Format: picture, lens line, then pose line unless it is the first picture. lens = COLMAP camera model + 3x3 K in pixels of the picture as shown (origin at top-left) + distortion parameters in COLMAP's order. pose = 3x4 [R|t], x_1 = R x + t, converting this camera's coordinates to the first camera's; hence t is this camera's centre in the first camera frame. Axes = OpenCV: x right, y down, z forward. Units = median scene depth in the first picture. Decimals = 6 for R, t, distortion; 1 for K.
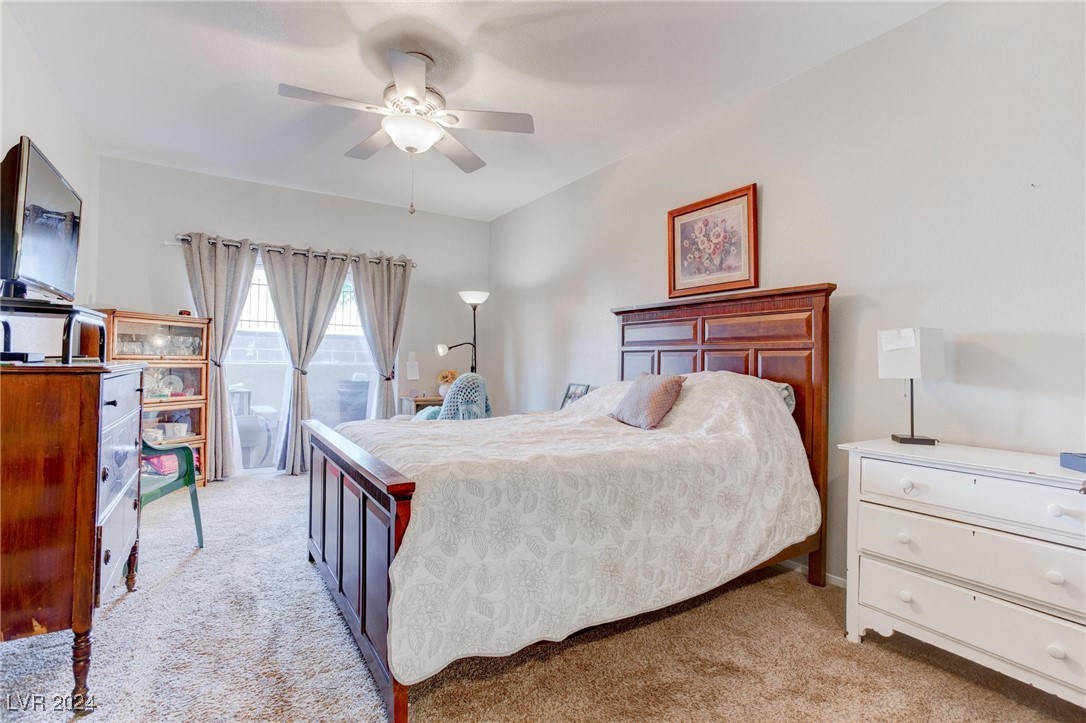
lens RADIAL K [[543.5, 0, 540.7], [0, 543.5, 356.2], [0, 0, 1]] dist [-0.033744, 0.018093]
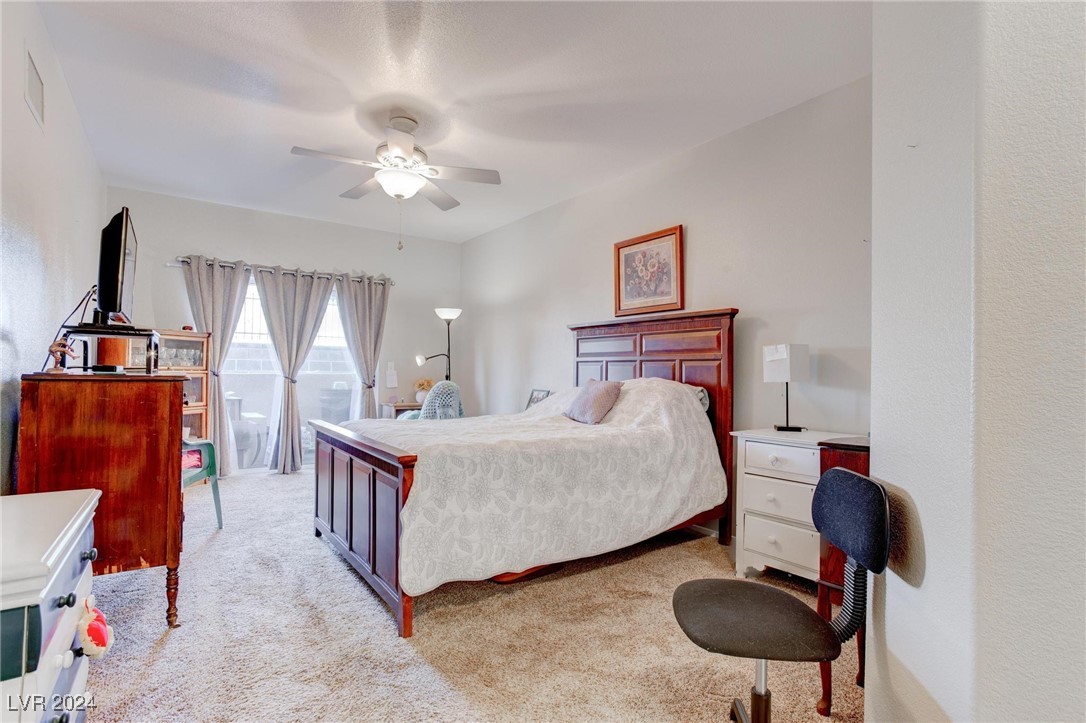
lens RADIAL K [[543.5, 0, 544.3], [0, 543.5, 368.8], [0, 0, 1]] dist [-0.033744, 0.018093]
pose [[0.998004, -0.003942, 0.063033, 0.007650], [0.003494, 0.999968, 0.007225, -0.002566], [-0.063059, -0.006990, 0.997985, -0.232115]]
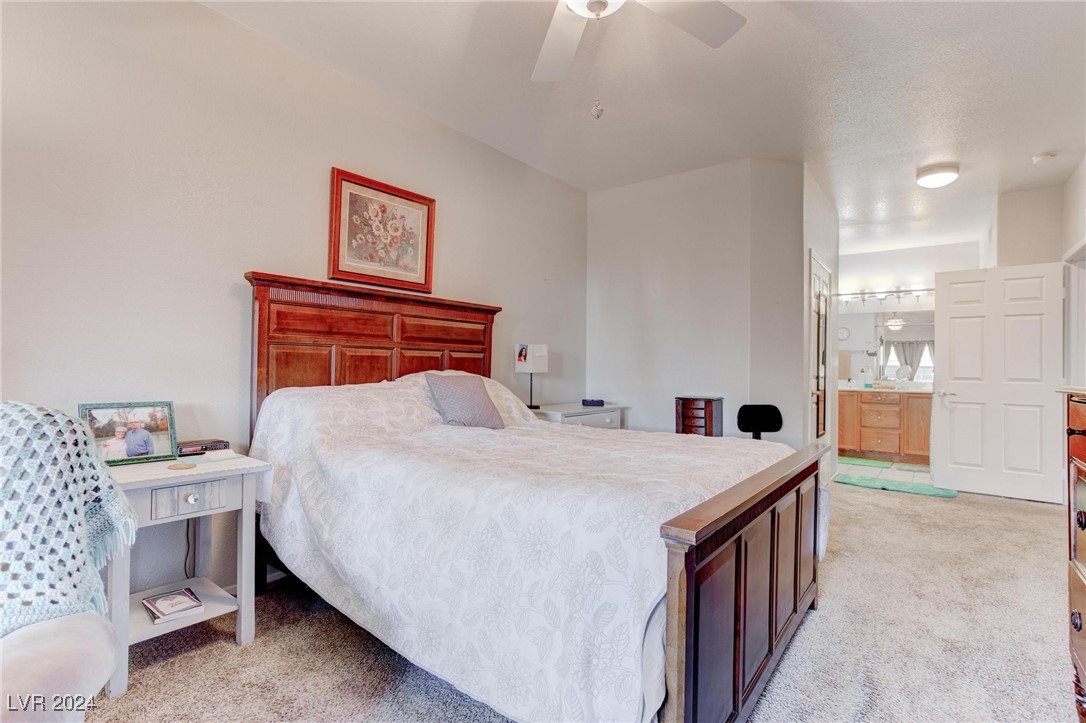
lens RADIAL K [[543.5, 0, 543.1], [0, 543.5, 361.5], [0, 0, 1]] dist [-0.033744, 0.018093]
pose [[-0.355457, -0.012260, 0.934612, -0.786759], [-0.035642, 0.999365, -0.000447, 0.004081], [-0.934013, -0.033470, -0.355668, 1.281418]]
